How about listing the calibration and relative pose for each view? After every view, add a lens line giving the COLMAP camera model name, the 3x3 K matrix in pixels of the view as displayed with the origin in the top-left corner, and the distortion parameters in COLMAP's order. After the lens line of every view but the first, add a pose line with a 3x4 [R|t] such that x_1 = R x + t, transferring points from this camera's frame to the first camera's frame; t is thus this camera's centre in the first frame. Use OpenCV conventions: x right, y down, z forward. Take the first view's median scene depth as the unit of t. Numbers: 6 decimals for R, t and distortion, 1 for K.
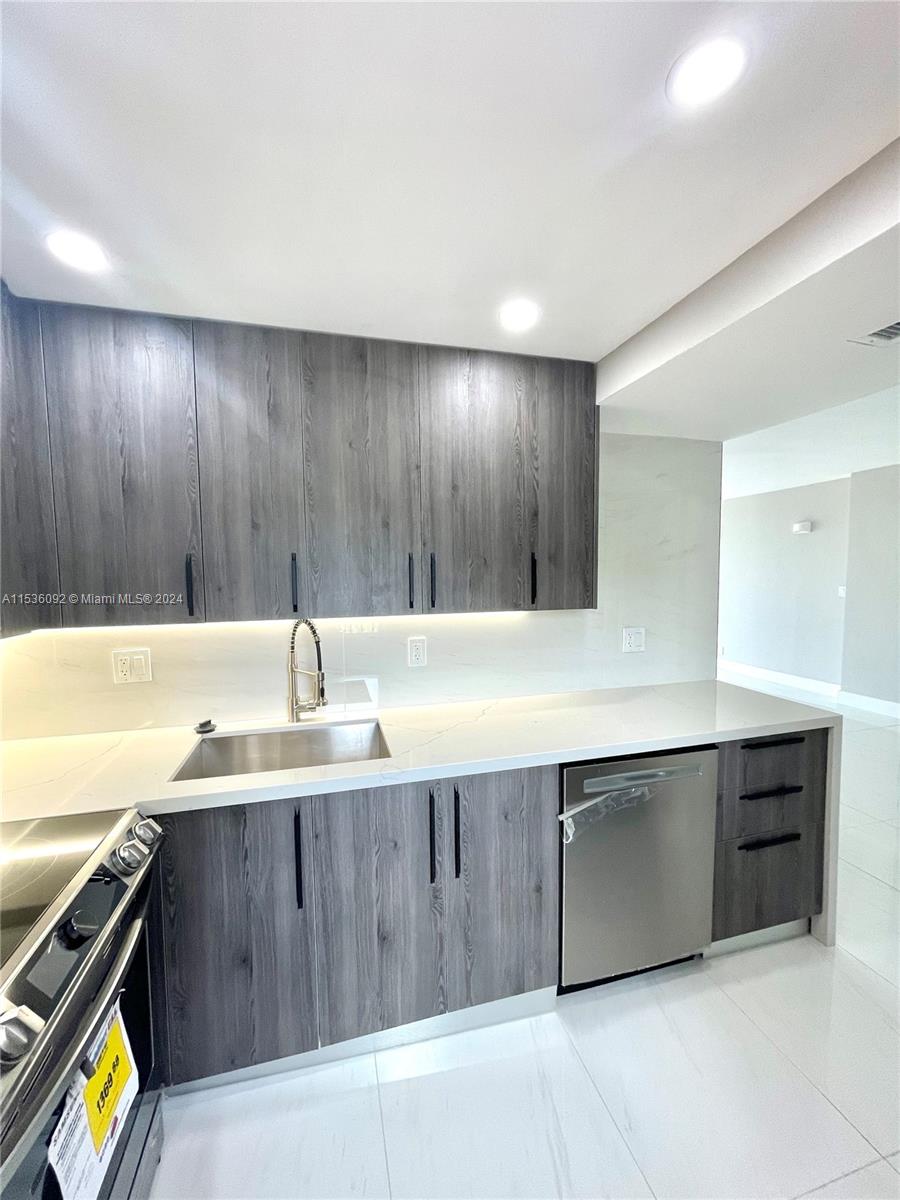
lens RADIAL K [[487.1, 0, 454.4], [0, 487.1, 602.3], [0, 0, 1]] dist [-0.000141, -0.000163]
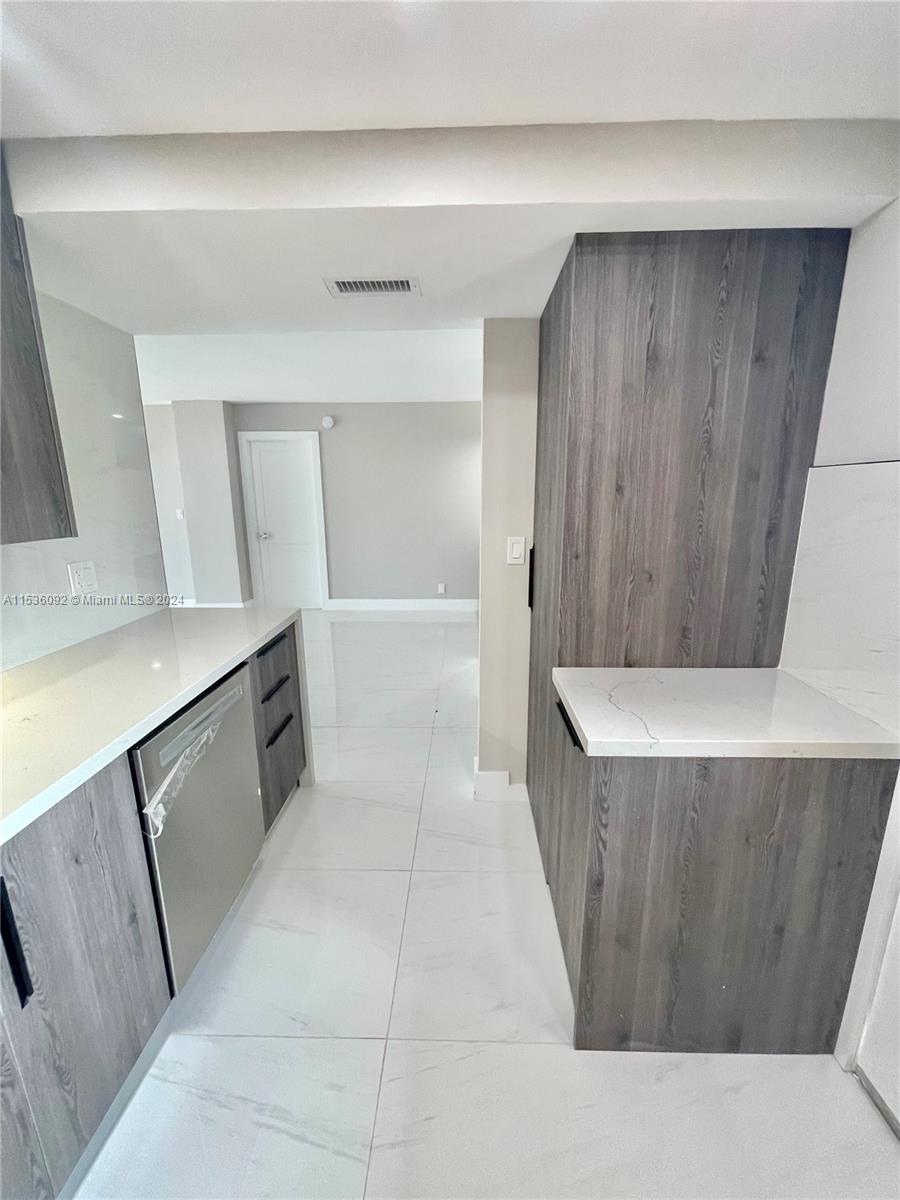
lens RADIAL K [[487.1, 0, 454.4], [0, 487.1, 602.3], [0, 0, 1]] dist [-0.000141, -0.000163]
pose [[0.280603, -0.199549, 0.938852, -0.253432], [0.062045, 0.979875, 0.189724, 0.006626], [-0.957817, 0.005014, 0.287337, 0.276536]]
